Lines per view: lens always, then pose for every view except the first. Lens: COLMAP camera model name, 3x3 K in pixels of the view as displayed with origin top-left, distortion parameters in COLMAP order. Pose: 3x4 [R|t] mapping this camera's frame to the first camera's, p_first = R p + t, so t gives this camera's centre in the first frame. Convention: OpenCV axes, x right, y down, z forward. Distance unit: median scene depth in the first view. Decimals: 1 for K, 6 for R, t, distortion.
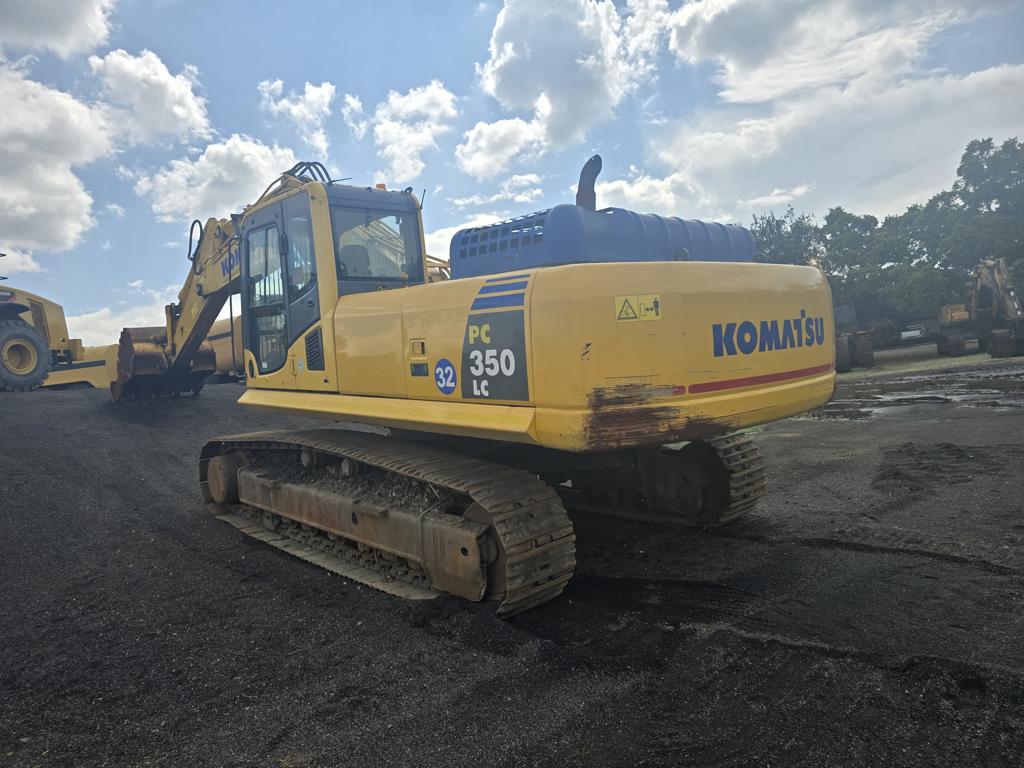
lens RADIAL K [[691.9, 0, 512.0], [0, 691.9, 384.0], [0, 0, 1]] dist [0.062674, -0.051717]
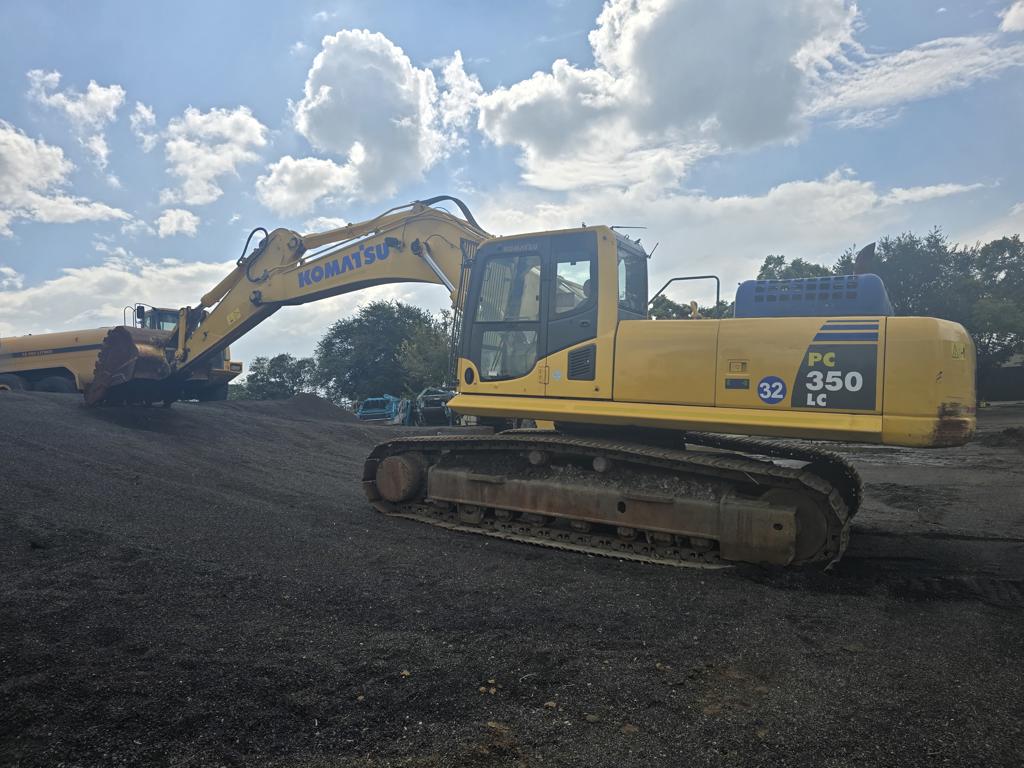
lens RADIAL K [[691.9, 0, 512.0], [0, 691.9, 384.0], [0, 0, 1]] dist [0.062674, -0.051717]
pose [[0.952099, 0.088628, 0.292664, -0.737553], [-0.065741, 0.994023, -0.087153, 0.097075], [-0.298639, 0.063738, 0.952235, -0.079673]]
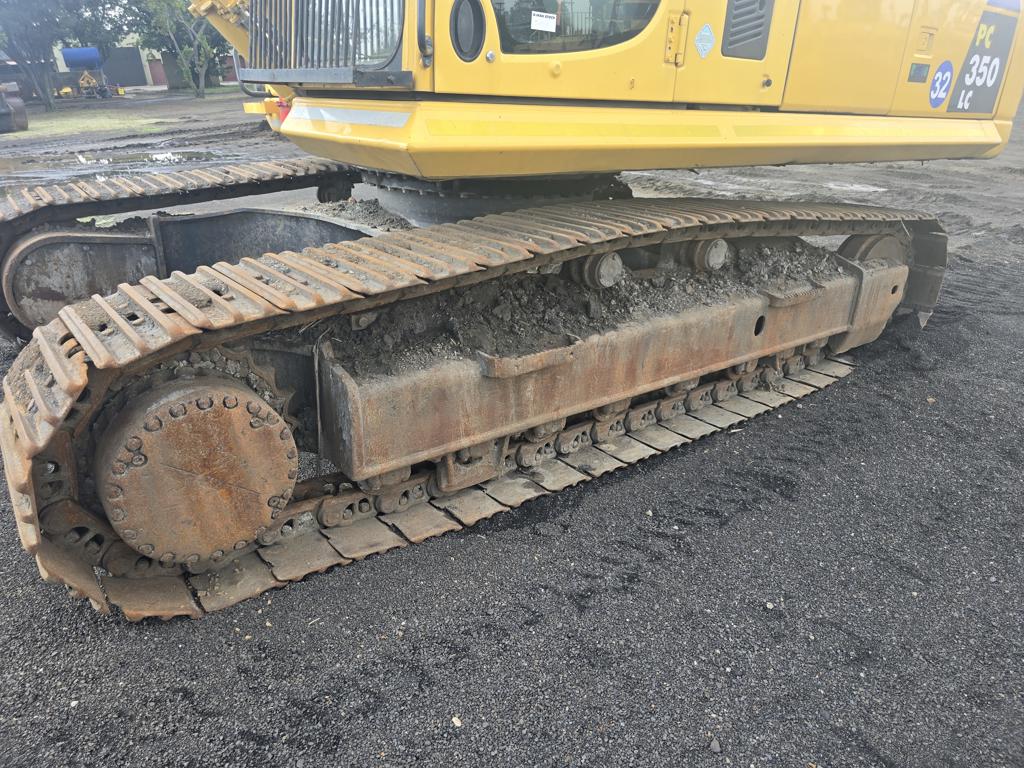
lens RADIAL K [[691.9, 0, 512.0], [0, 691.9, 384.0], [0, 0, 1]] dist [0.062674, -0.051717]
pose [[0.098562, -0.320396, 0.942142, -0.825816], [0.032033, 0.947283, 0.318793, 0.034041], [-0.994615, -0.001241, 0.103629, 1.111085]]
